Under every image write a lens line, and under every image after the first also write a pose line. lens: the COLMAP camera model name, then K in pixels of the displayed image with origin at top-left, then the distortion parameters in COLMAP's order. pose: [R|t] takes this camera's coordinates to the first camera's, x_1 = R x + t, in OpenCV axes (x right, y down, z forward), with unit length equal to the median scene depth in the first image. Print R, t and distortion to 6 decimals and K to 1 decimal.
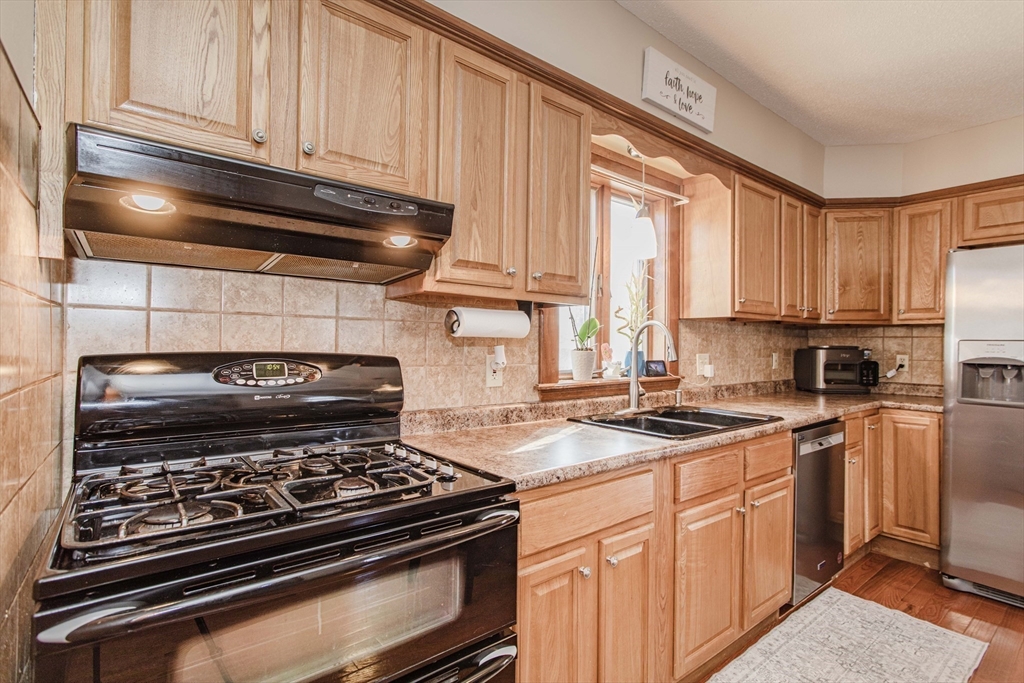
lens RADIAL K [[481.1, 0, 512.0], [0, 481.1, 341.5], [0, 0, 1]] dist [0.000621, 0.001087]
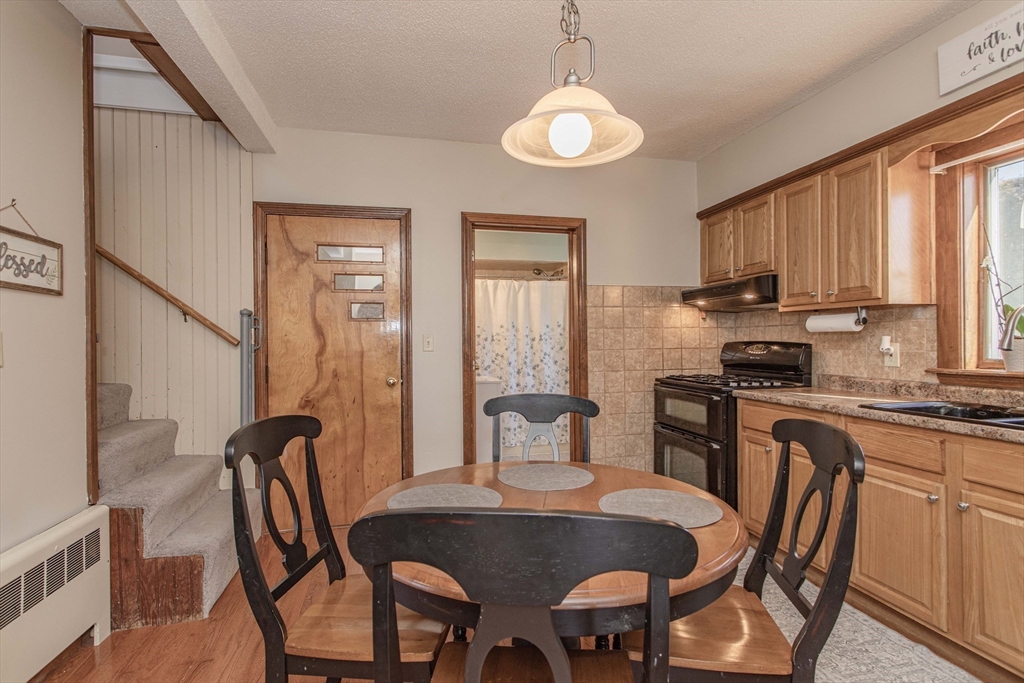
lens RADIAL K [[492.4, 0, 512.0], [0, 492.4, 341.5], [0, 0, 1]] dist [0.003553, 0.000312]
pose [[-0.421107, -0.009059, -0.906966, 1.242104], [0.008950, 0.999860, -0.014142, 0.024844], [0.906967, -0.014073, -0.420967, 0.455583]]
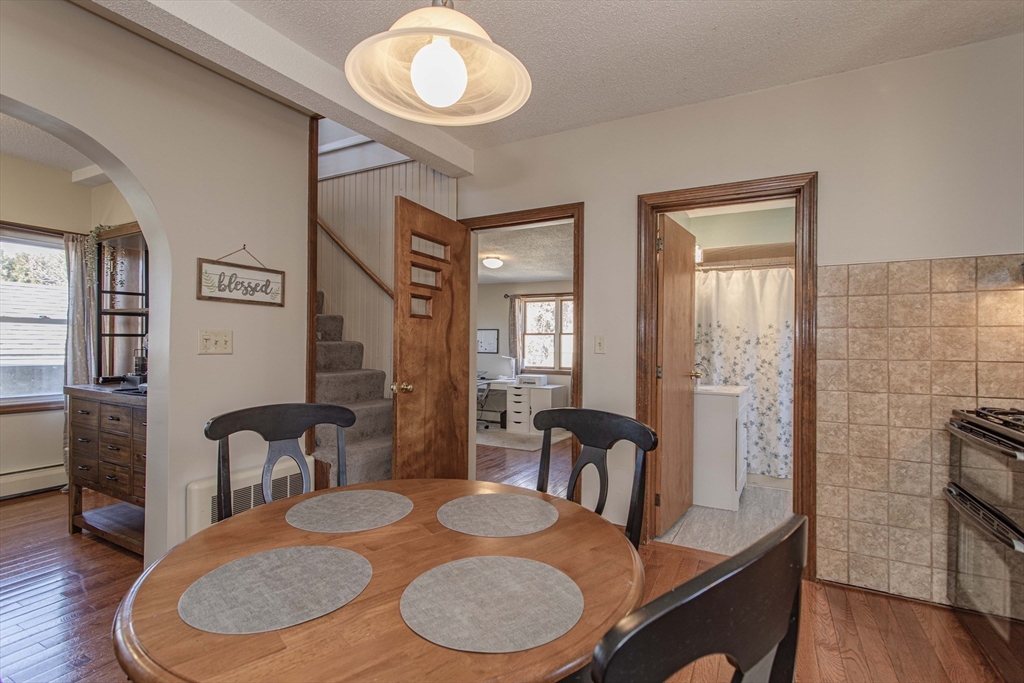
lens RADIAL K [[481.1, 0, 512.0], [0, 481.1, 341.5], [0, 0, 1]] dist [0.000621, 0.001087]
pose [[-0.914483, -0.022139, -0.404017, 0.818909], [-0.018461, 0.999745, -0.012996, 0.019910], [0.404202, -0.004426, -0.914659, 0.694263]]
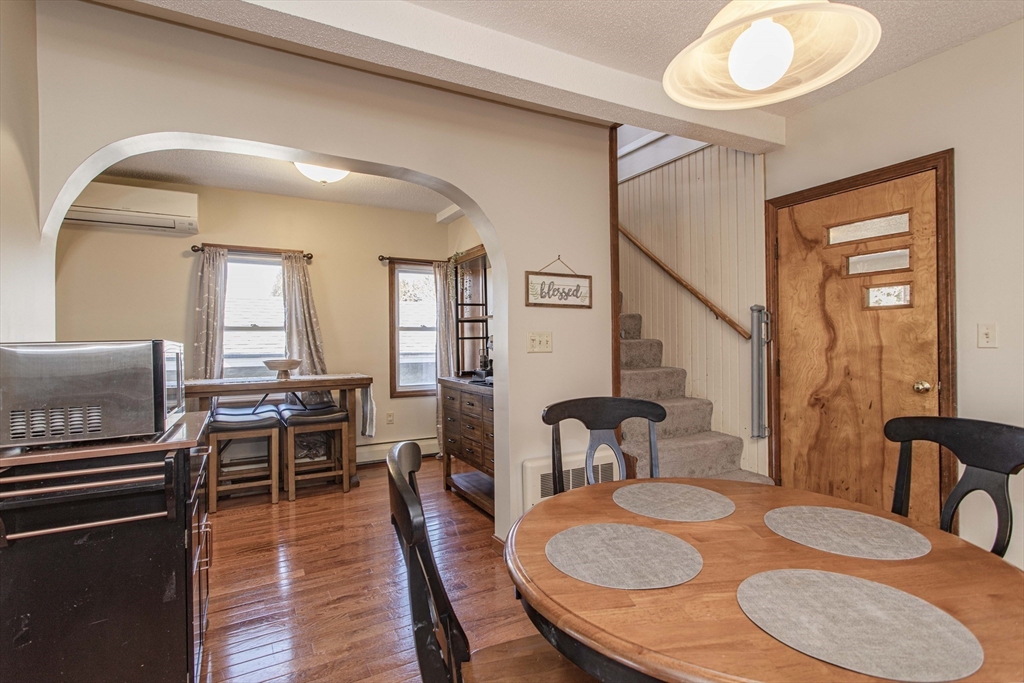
lens RADIAL K [[497.4, 0, 512.0], [0, 497.4, 341.5], [0, 0, 1]] dist [-0.003947, 0.001487]
pose [[-0.987423, 0.000269, 0.158099, 0.851638], [-0.000257, 0.999995, -0.003303, 0.021956], [-0.158099, -0.003302, -0.987418, 0.725317]]
